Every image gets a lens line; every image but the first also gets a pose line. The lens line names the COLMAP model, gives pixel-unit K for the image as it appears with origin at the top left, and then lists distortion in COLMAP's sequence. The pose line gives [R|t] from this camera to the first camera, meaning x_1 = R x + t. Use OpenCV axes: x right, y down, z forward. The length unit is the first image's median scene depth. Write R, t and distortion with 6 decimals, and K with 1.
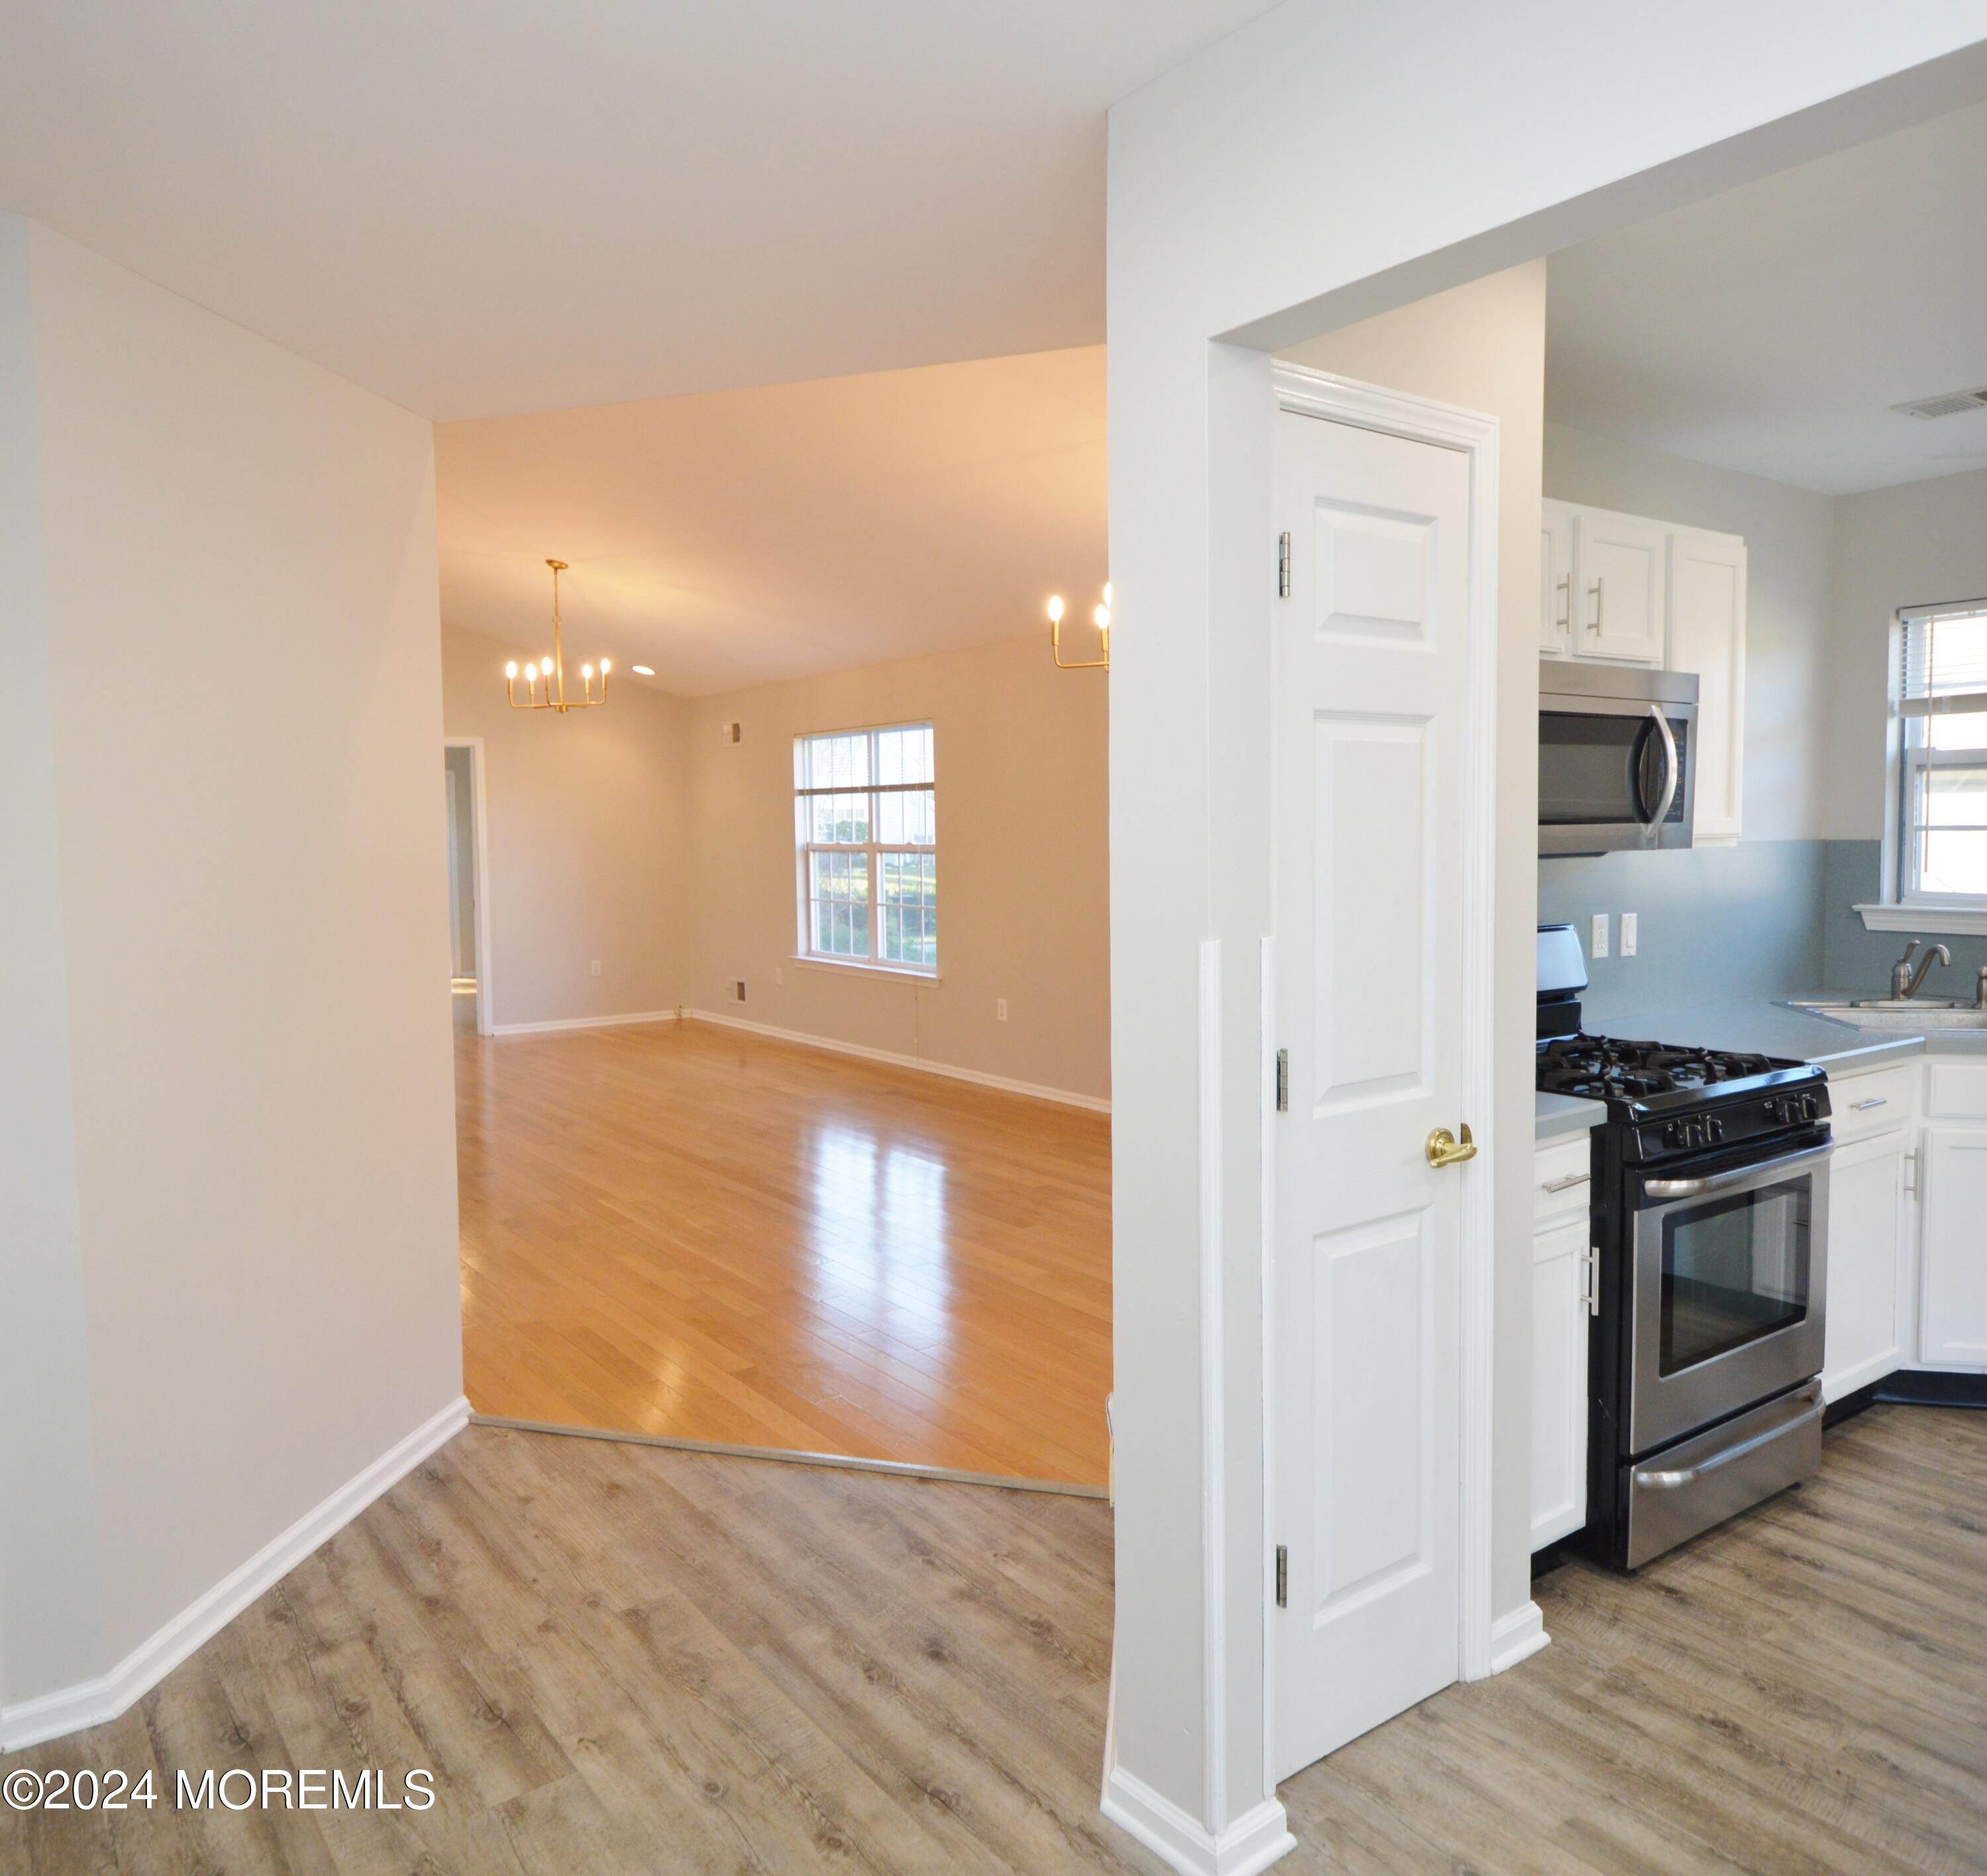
lens RADIAL K [[1476.9, 0, 942.1], [0, 1476.9, 910.5], [0, 0, 1]] dist [0.000884, 0.000423]
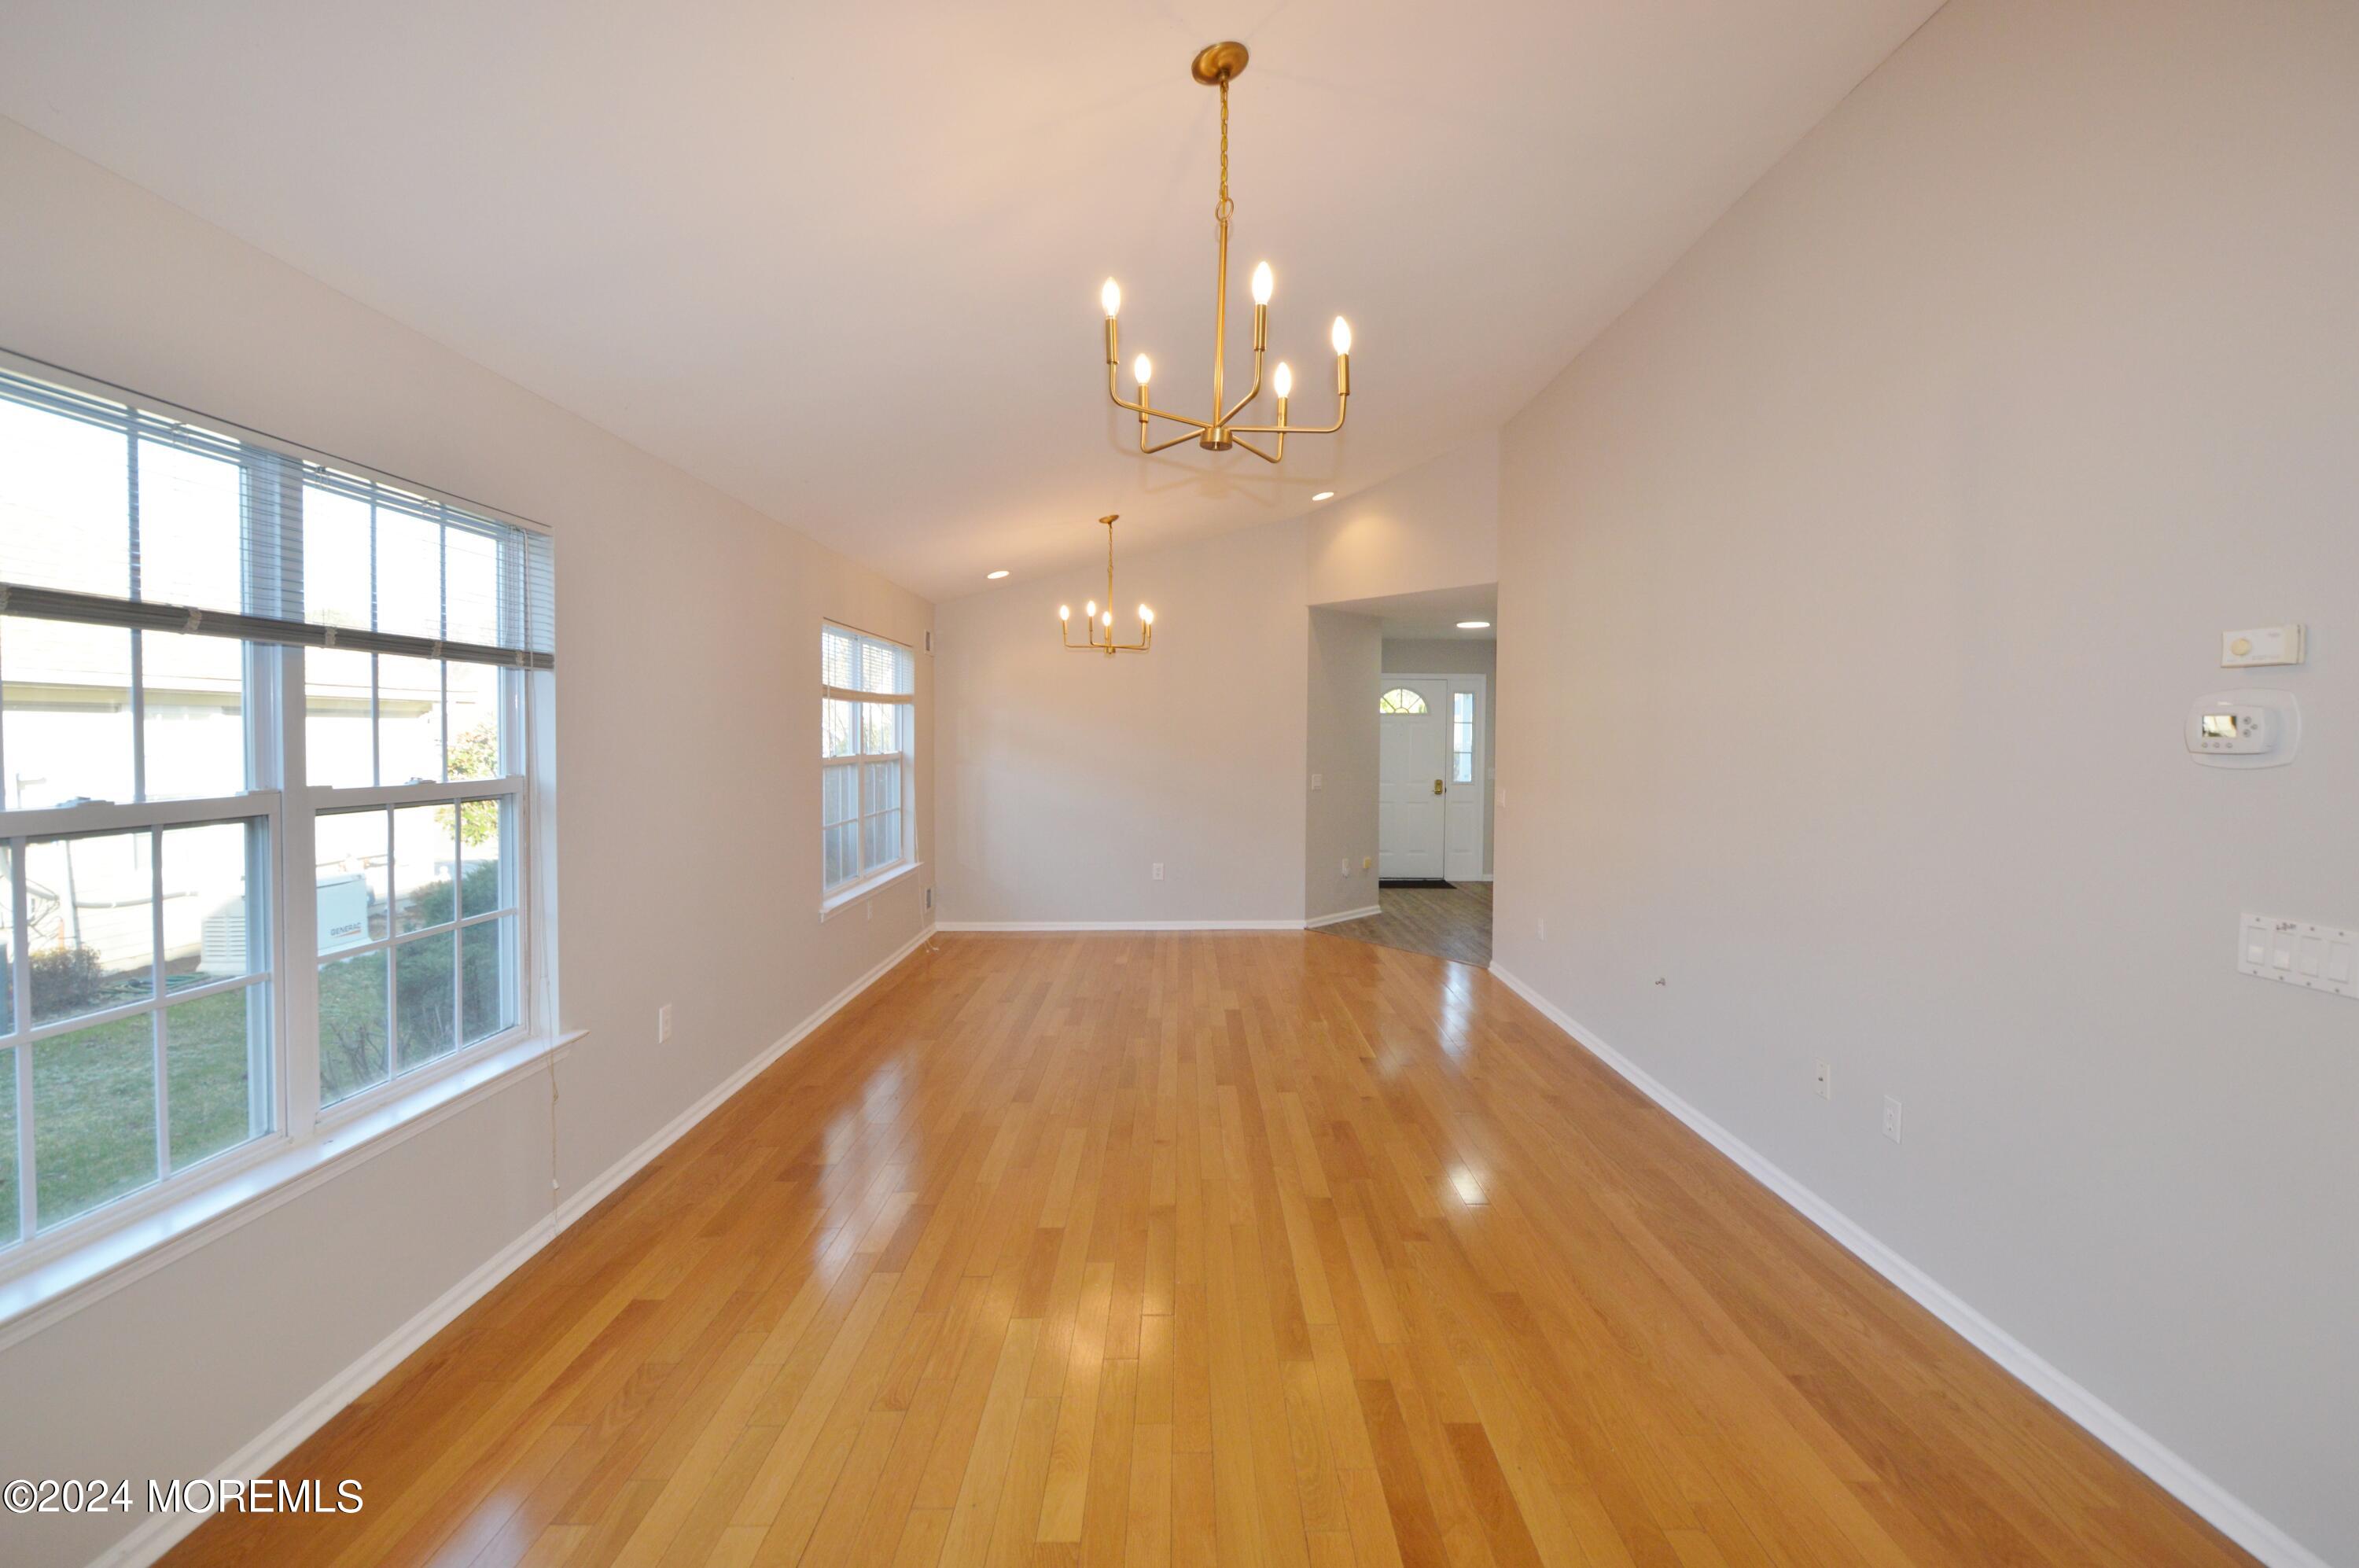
lens RADIAL K [[1037.4, 0, 1197.7], [0, 1037.4, 765.7], [0, 0, 1]] dist [0.011383, -0.010928]
pose [[-0.827841, -0.008480, 0.560898, -0.345644], [0.037729, 0.996780, 0.070754, -0.058023], [-0.559692, 0.079735, -0.824856, 1.042451]]
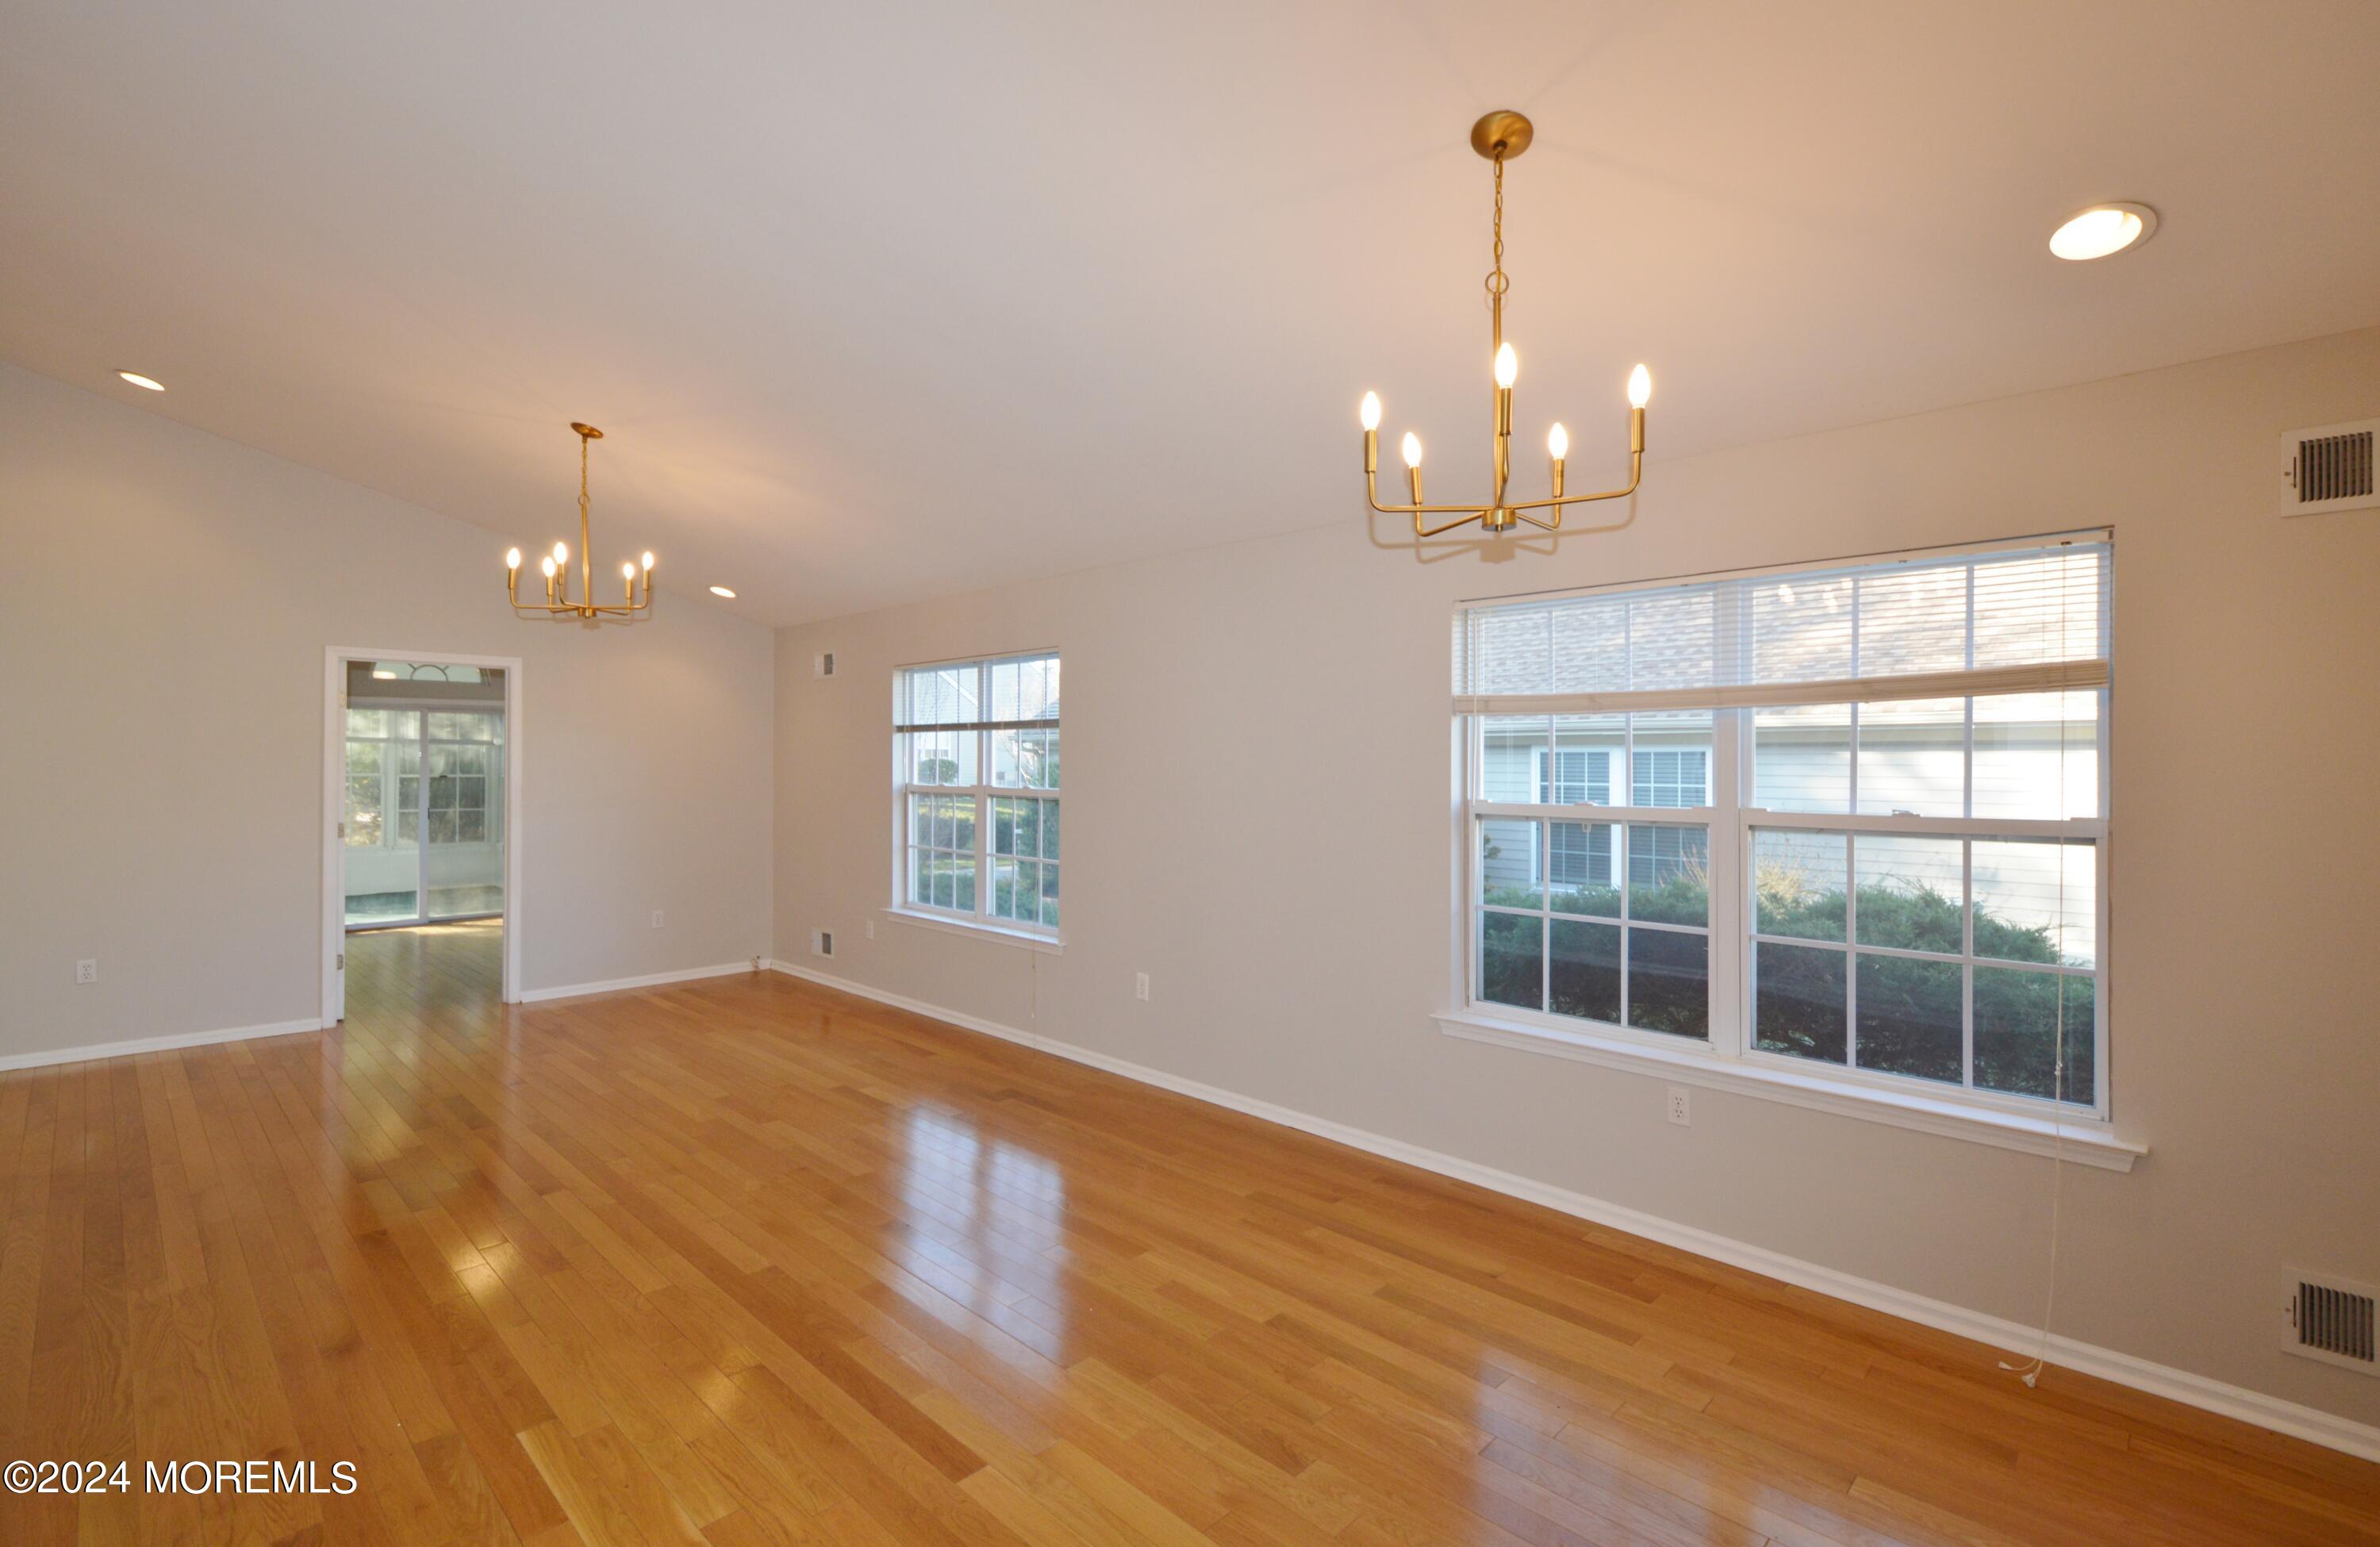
lens RADIAL K [[1076.5, 0, 1207.2], [0, 1076.5, 759.4], [0, 0, 1]] dist [0.026912, -0.014388]
pose [[0.981957, 0.016172, 0.188410, -0.035100], [-0.004344, 0.998003, -0.063021, -0.020202], [-0.189053, 0.061066, 0.980066, 0.317118]]
